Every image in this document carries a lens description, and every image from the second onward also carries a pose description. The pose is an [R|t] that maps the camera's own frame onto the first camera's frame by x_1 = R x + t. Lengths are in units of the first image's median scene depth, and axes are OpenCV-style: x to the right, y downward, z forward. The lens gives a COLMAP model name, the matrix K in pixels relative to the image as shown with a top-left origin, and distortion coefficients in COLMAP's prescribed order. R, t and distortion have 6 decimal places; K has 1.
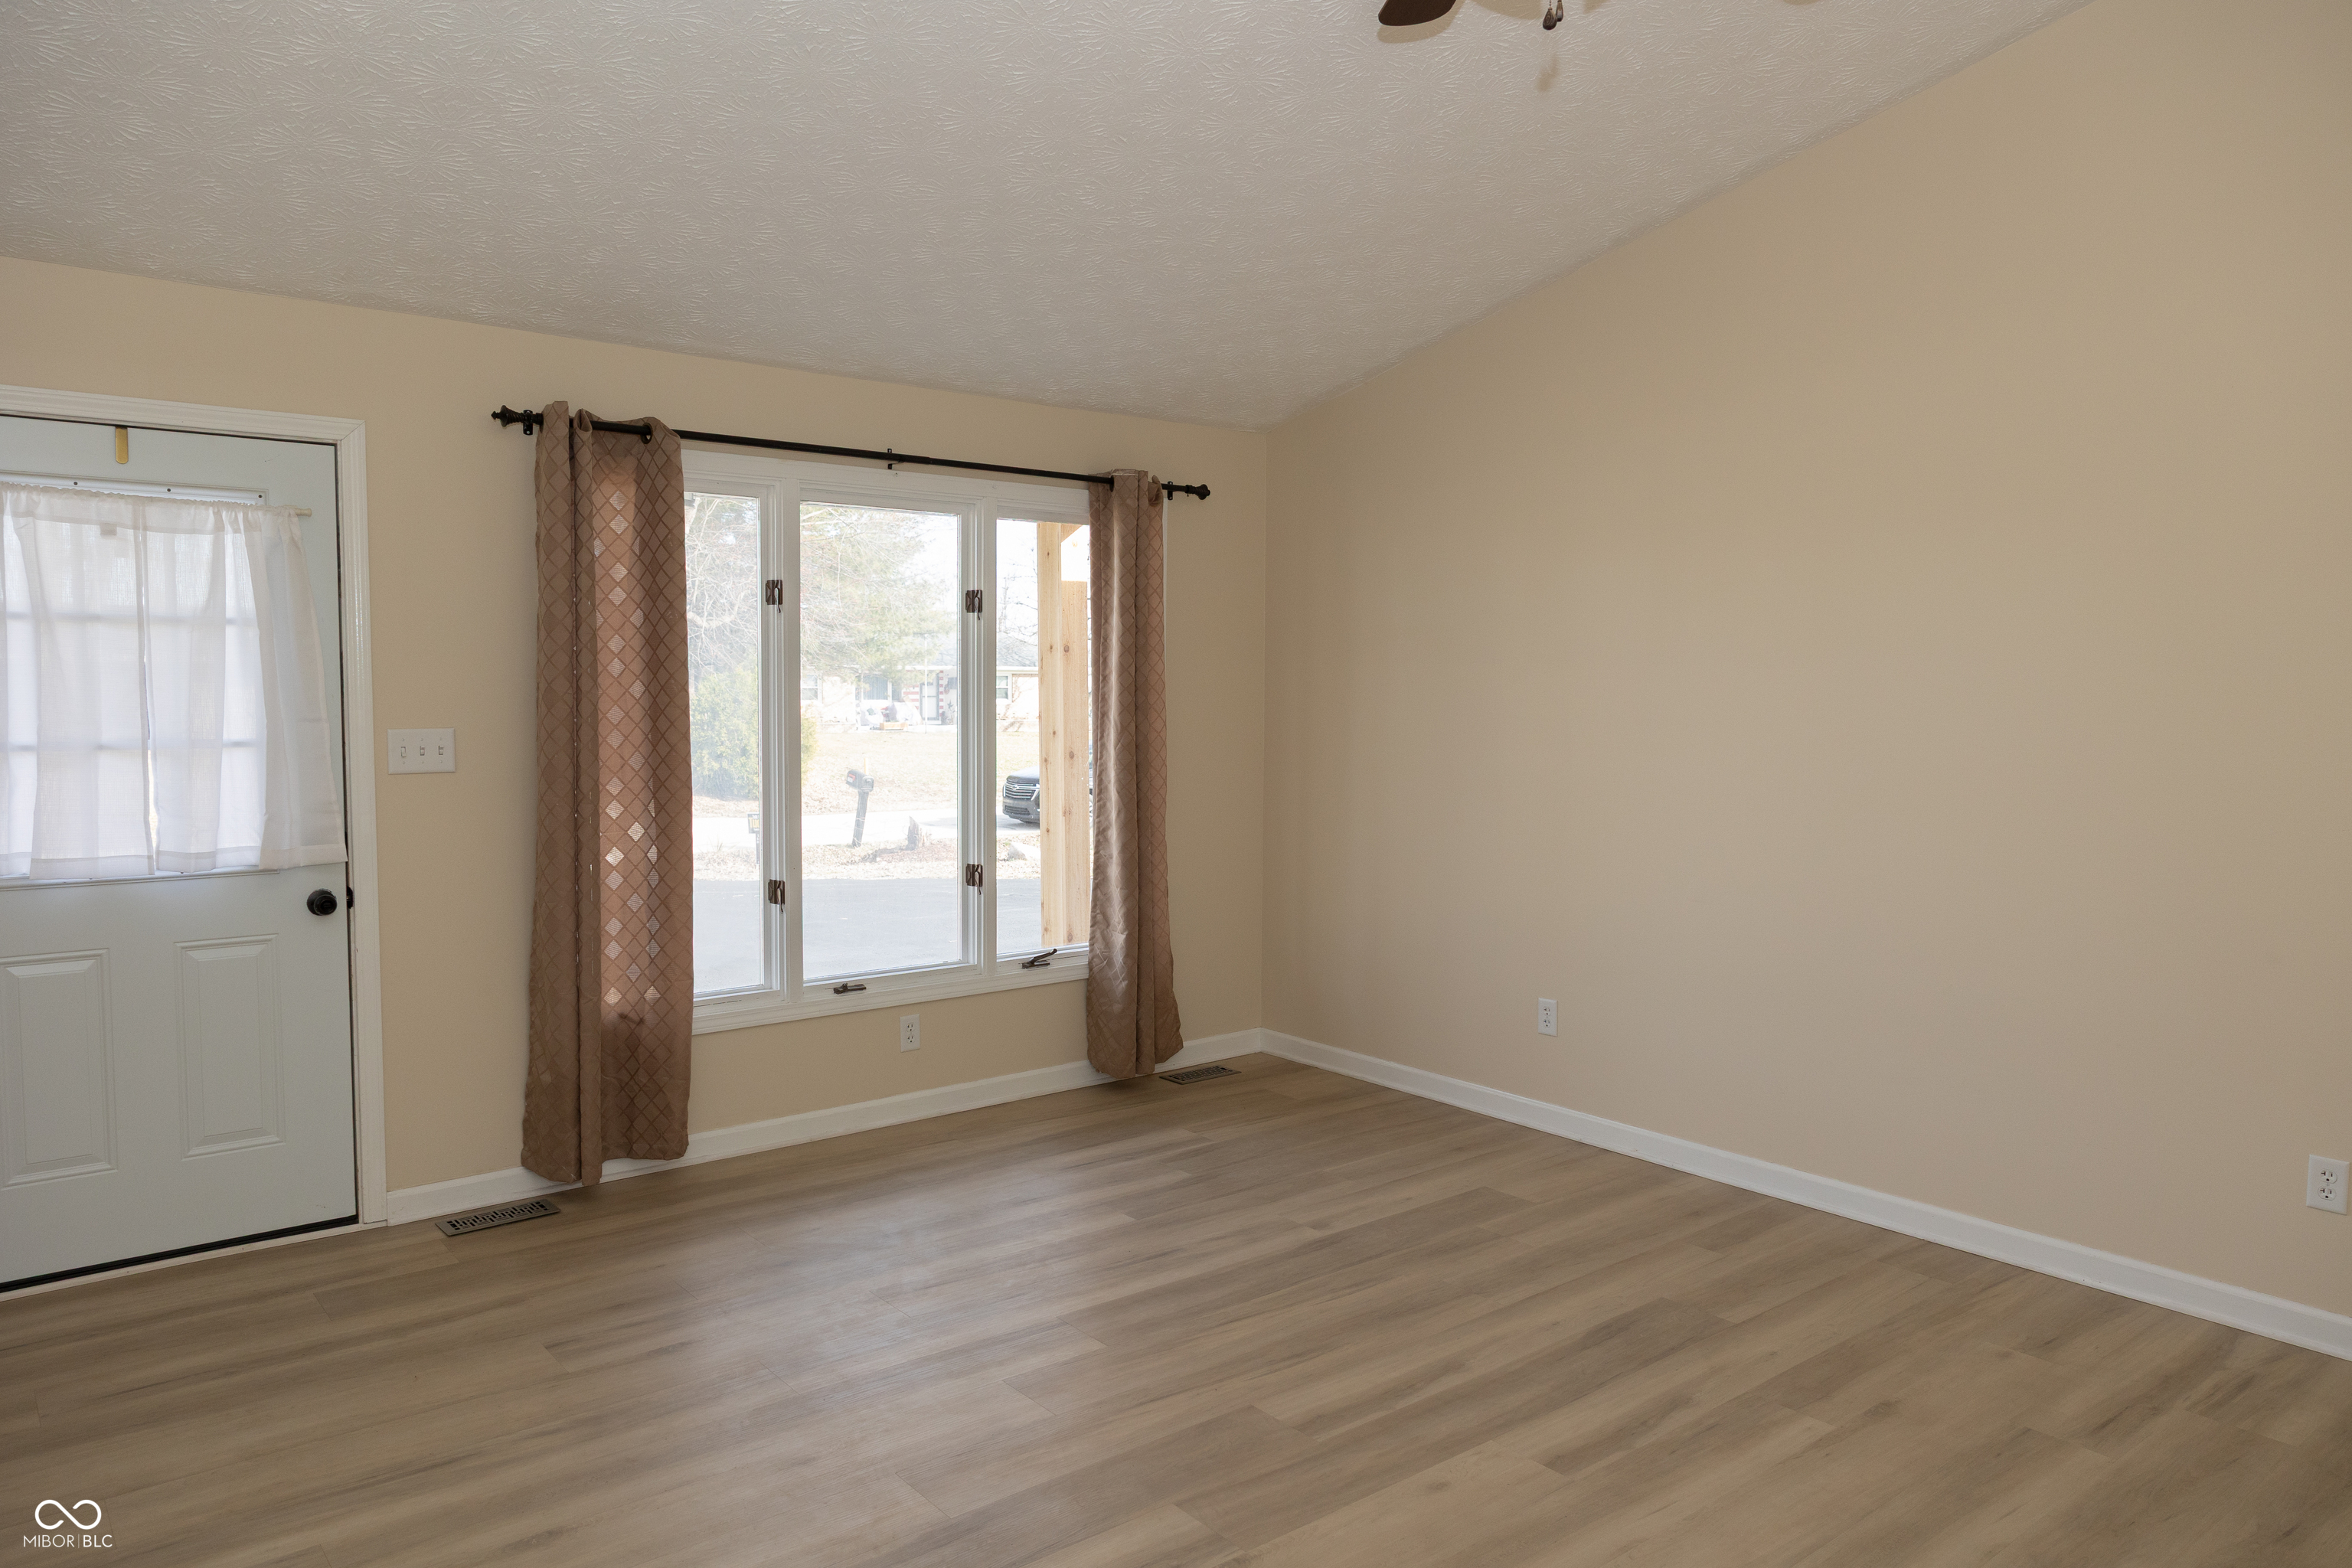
lens RADIAL K [[1582.5, 0, 1176.0], [0, 1582.5, 784.0], [0, 0, 1]] dist [-0.002595, -0.001130]
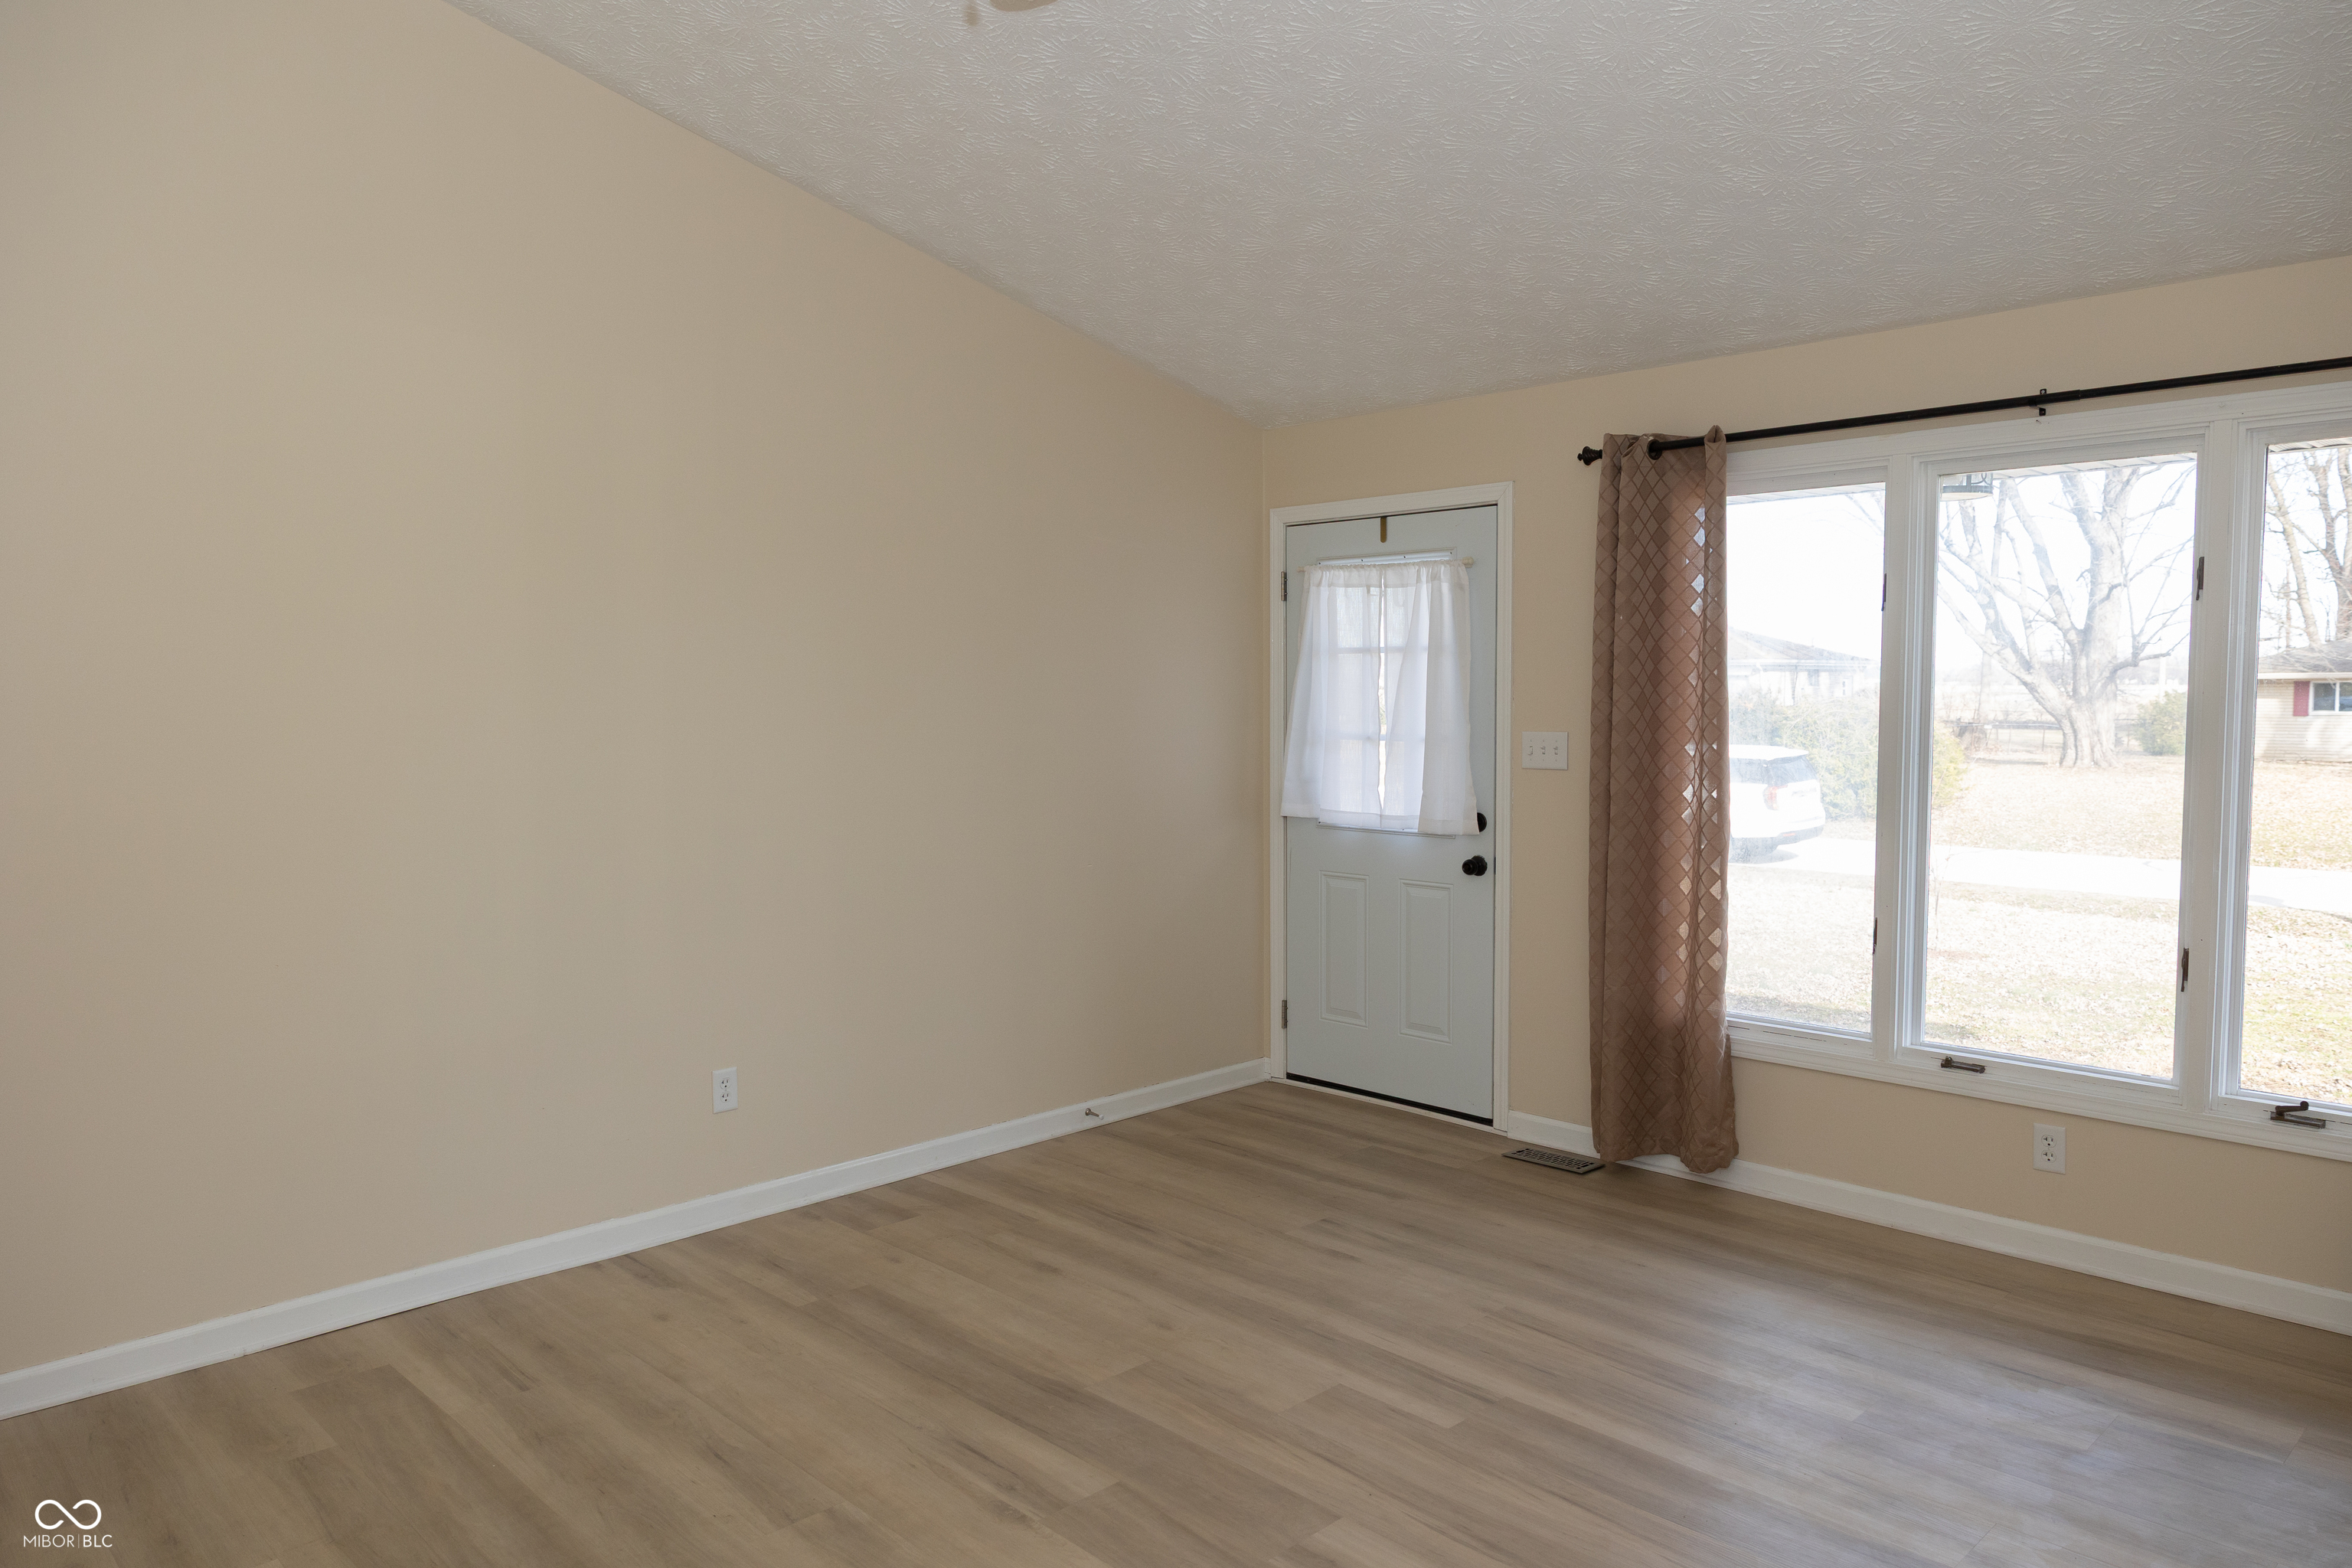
lens RADIAL K [[1582.5, 0, 1176.0], [0, 1582.5, 784.0], [0, 0, 1]] dist [-0.002595, -0.001130]
pose [[0.069562, 0.050902, -0.996278, 0.623468], [-0.062450, 0.996961, 0.046576, -0.030609], [0.995621, 0.058978, 0.072529, 0.578814]]
